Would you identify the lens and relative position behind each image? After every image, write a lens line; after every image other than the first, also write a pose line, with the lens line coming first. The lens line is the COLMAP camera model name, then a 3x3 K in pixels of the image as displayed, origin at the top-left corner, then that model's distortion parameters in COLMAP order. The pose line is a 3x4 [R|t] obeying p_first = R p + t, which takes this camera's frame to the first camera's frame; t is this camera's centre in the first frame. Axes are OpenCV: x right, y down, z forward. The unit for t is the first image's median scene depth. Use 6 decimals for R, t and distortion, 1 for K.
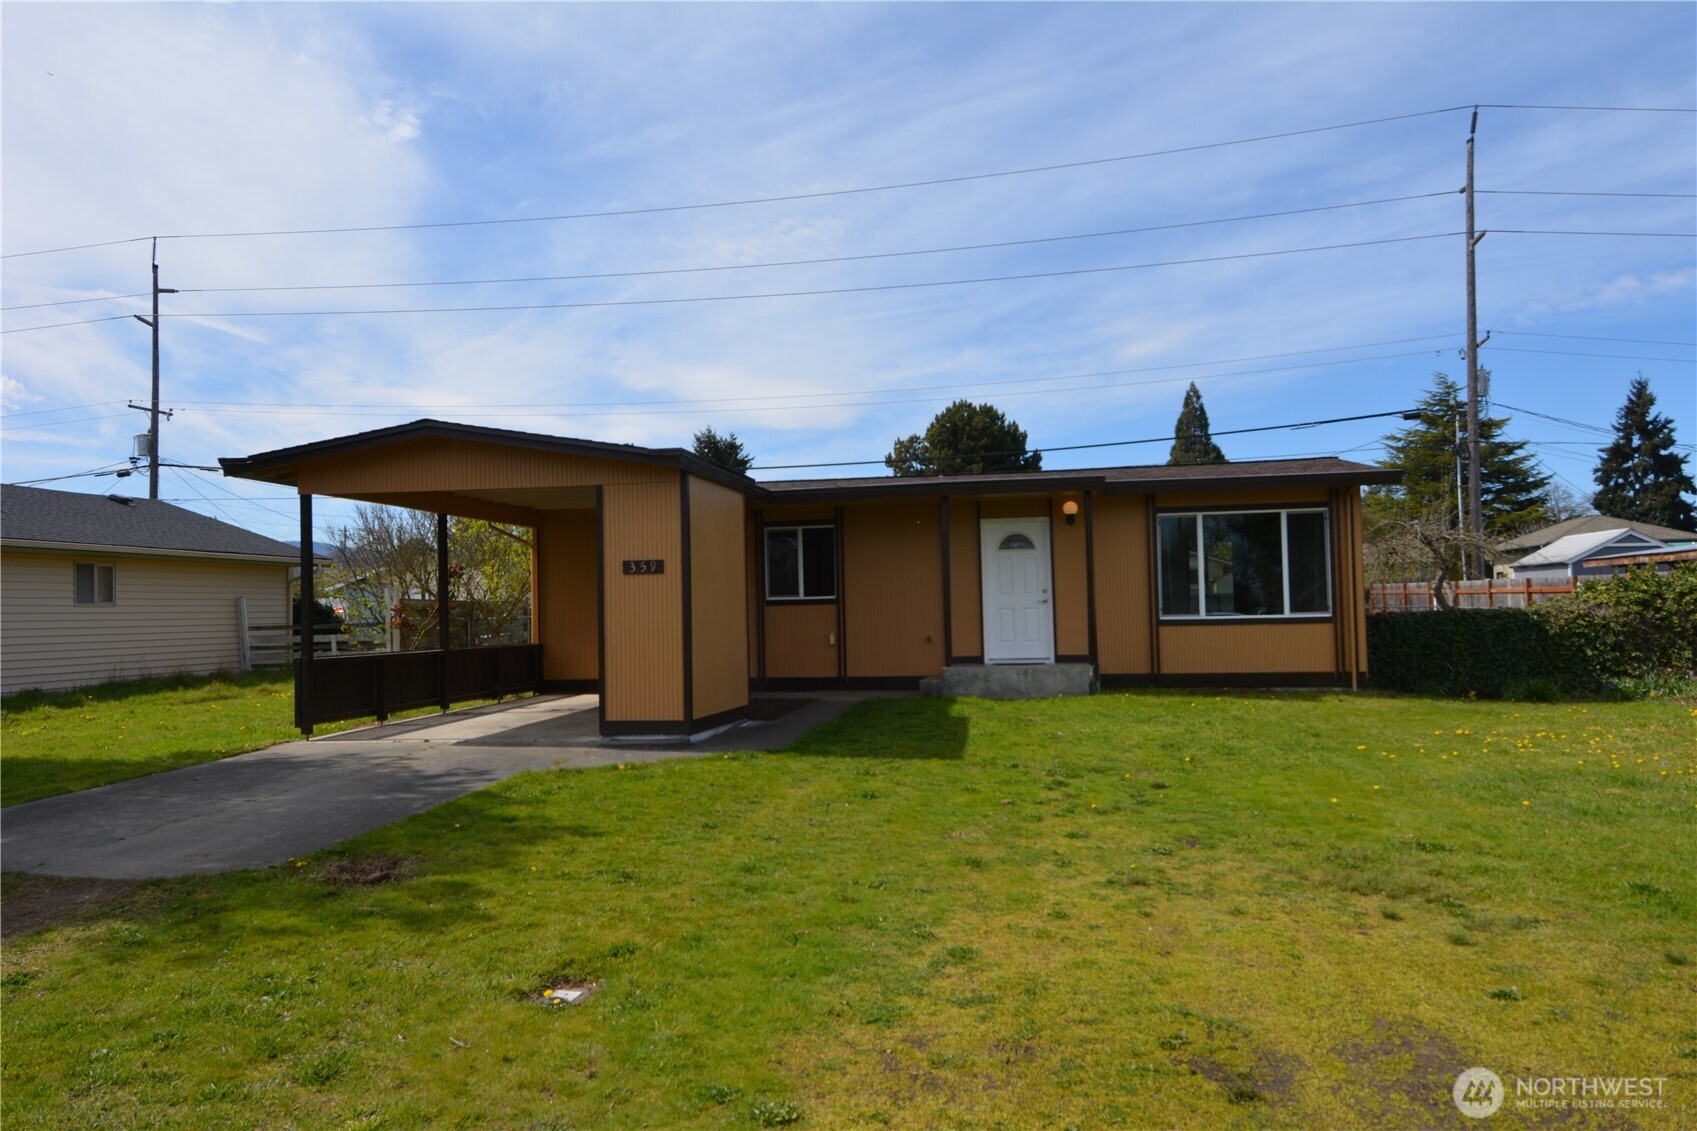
lens RADIAL K [[867.2, 0, 848.5], [0, 867.2, 565.5], [0, 0, 1]] dist [-0.000485, -0.000040]
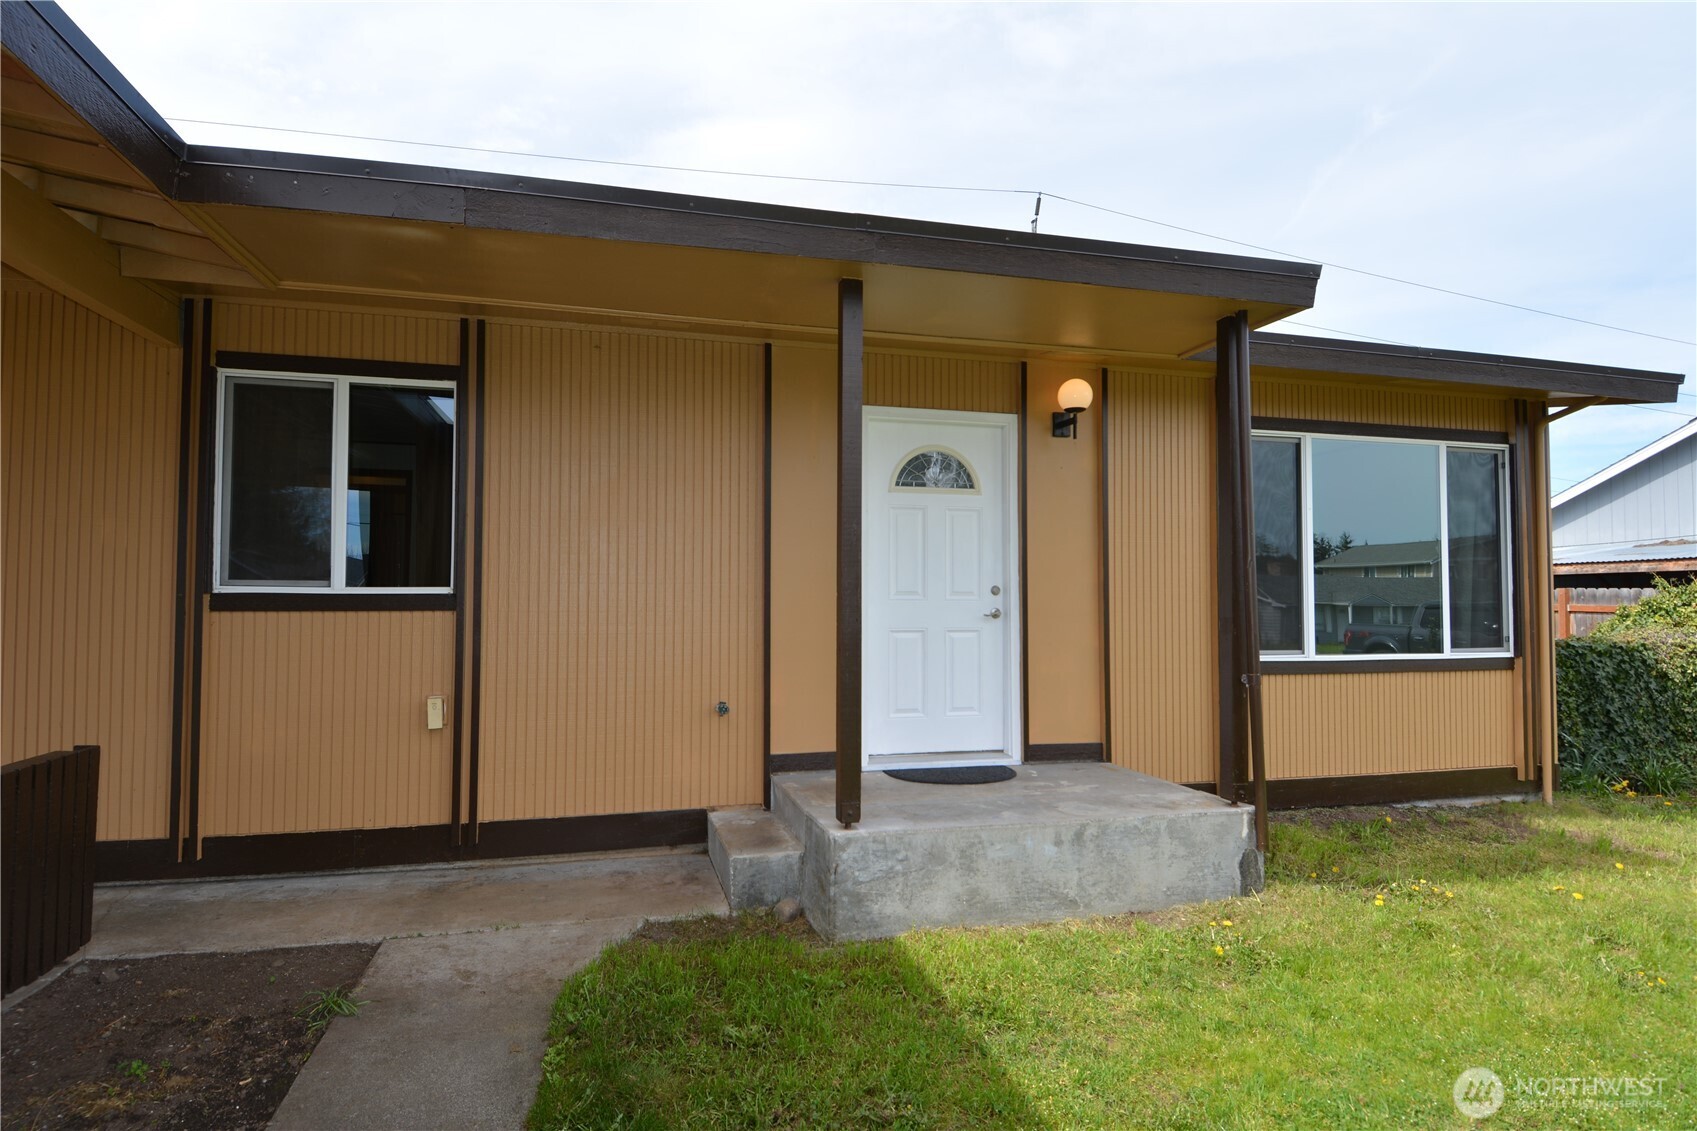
lens RADIAL K [[889.7, 0, 848.5], [0, 889.7, 565.5], [0, 0, 1]] dist [0.057245, -0.059477]
pose [[0.918967, 0.041661, 0.392128, -0.010691], [-0.041752, 0.999094, -0.008300, 0.023888], [-0.392119, -0.008745, 0.919873, 0.628418]]
